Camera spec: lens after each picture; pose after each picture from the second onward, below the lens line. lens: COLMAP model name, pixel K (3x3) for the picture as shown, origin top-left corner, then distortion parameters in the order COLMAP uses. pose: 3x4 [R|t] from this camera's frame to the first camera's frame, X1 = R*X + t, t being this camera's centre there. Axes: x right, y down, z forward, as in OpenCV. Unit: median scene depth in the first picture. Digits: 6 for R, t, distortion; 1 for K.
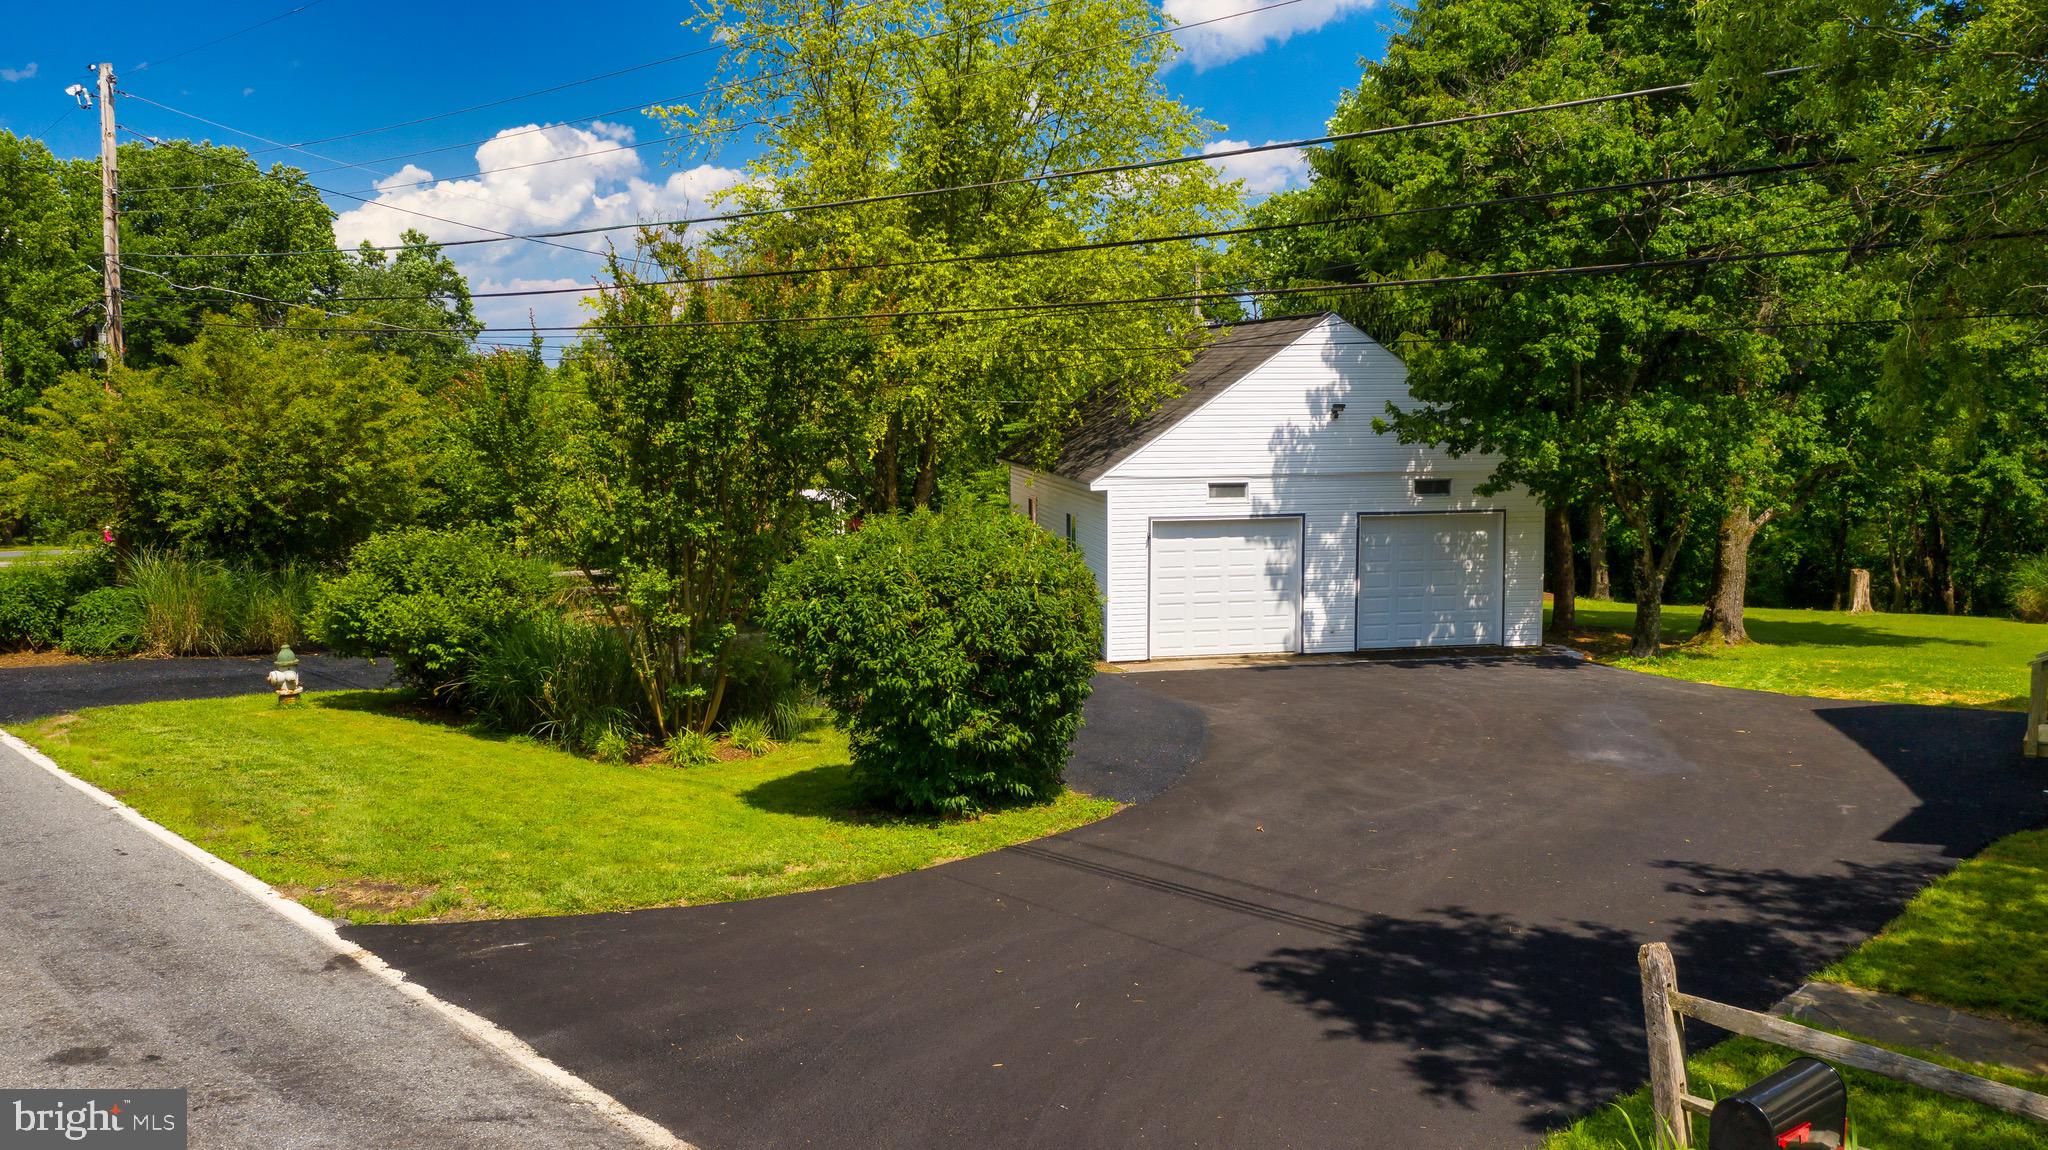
lens RADIAL K [[1603.5, 0, 1030.8], [0, 1603.5, 563.6], [0, 0, 1]] dist [-0.010363, 0.046724]
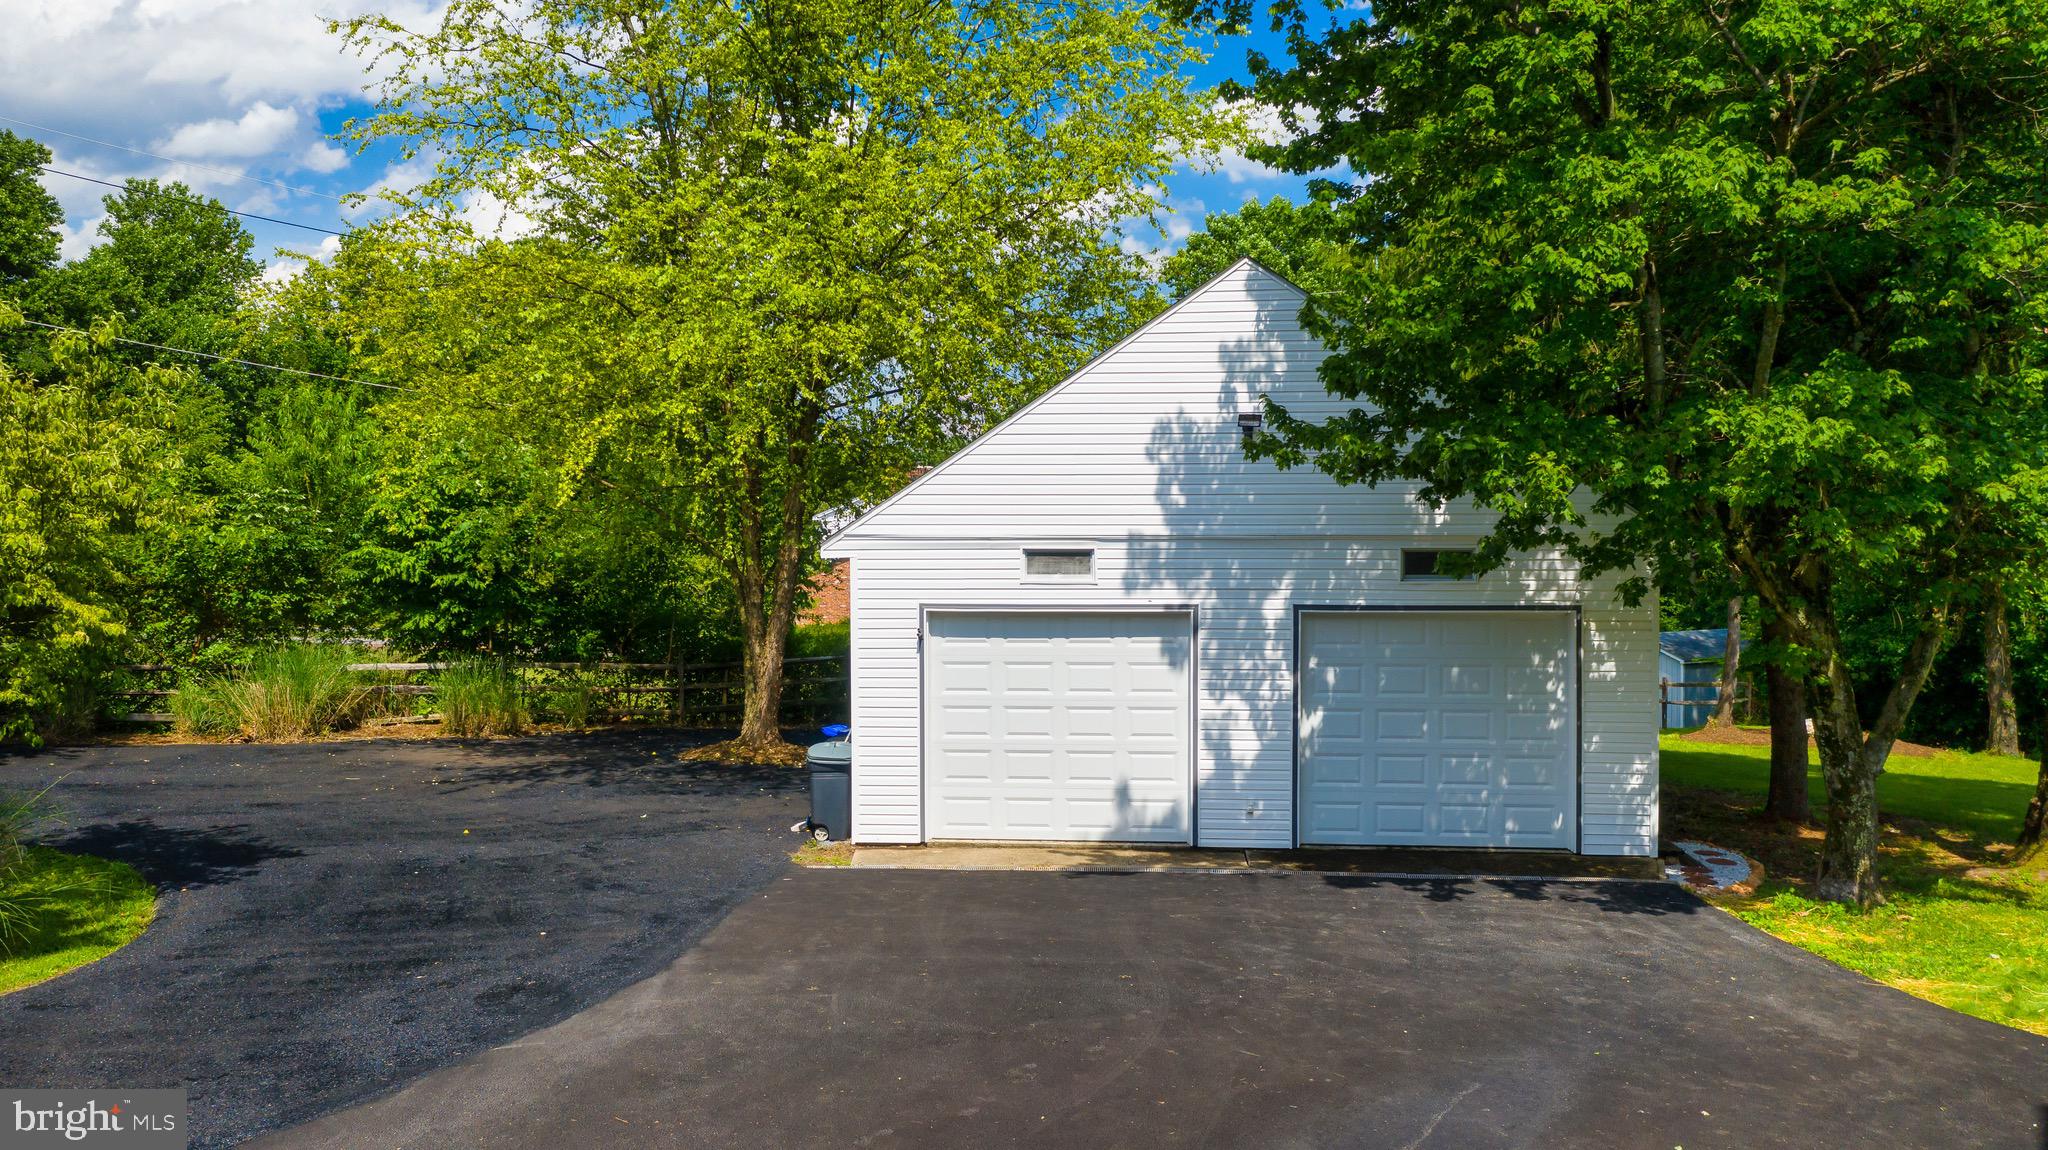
lens RADIAL K [[1603.5, 0, 1030.8], [0, 1603.5, 563.6], [0, 0, 1]] dist [-0.010363, 0.046724]
pose [[0.964262, 0.016826, -0.264415, 0.286125], [-0.033980, 0.997594, -0.060436, -0.009462], [0.262762, 0.067261, 0.962514, 0.459479]]
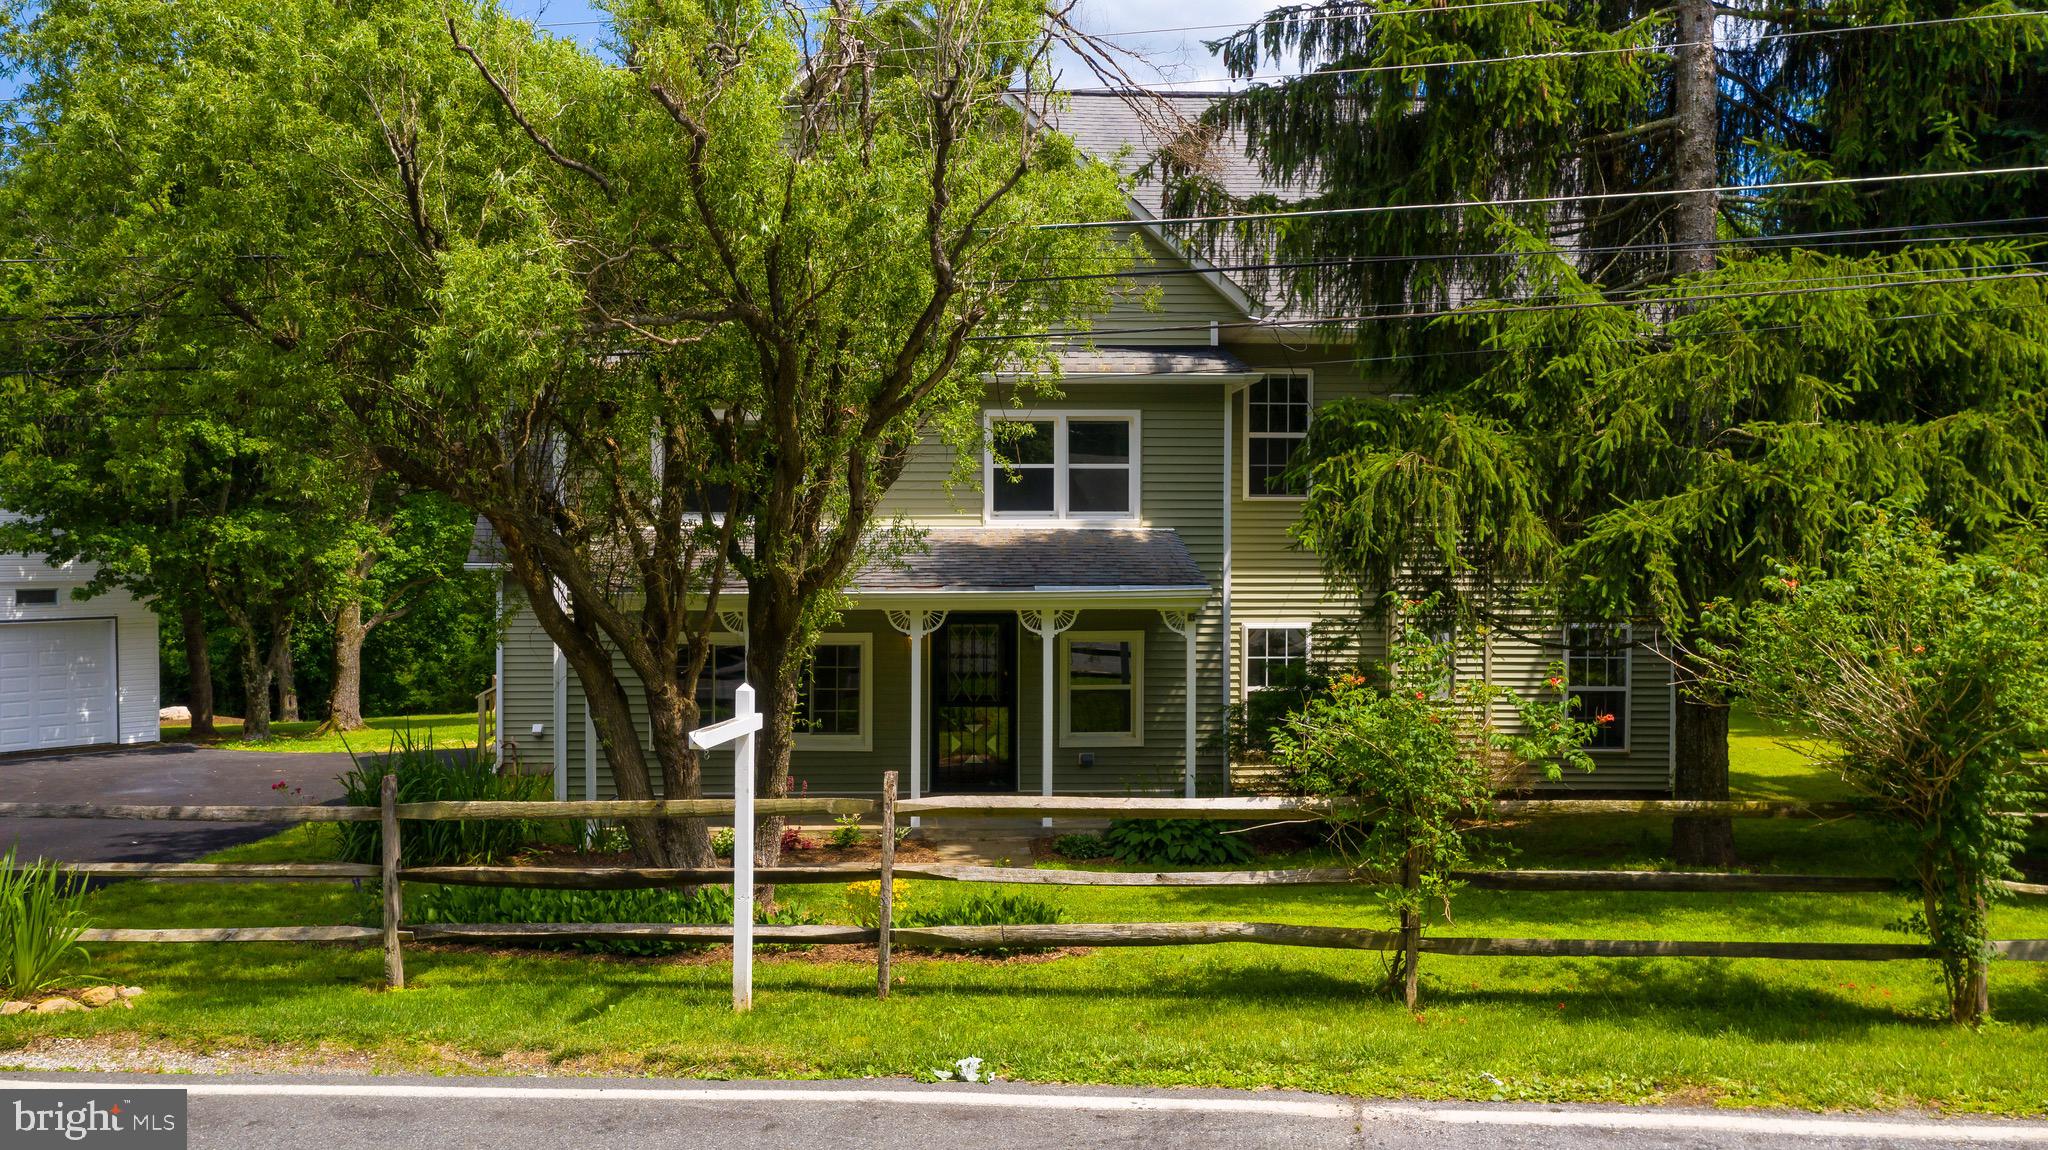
lens RADIAL K [[1603.5, 0, 1030.8], [0, 1603.5, 563.6], [0, 0, 1]] dist [-0.010363, 0.046724]
pose [[0.744329, -0.001305, 0.667812, 0.033899], [0.065902, 0.995260, -0.071509, 0.054311], [-0.664554, 0.097236, 0.740887, -0.243350]]
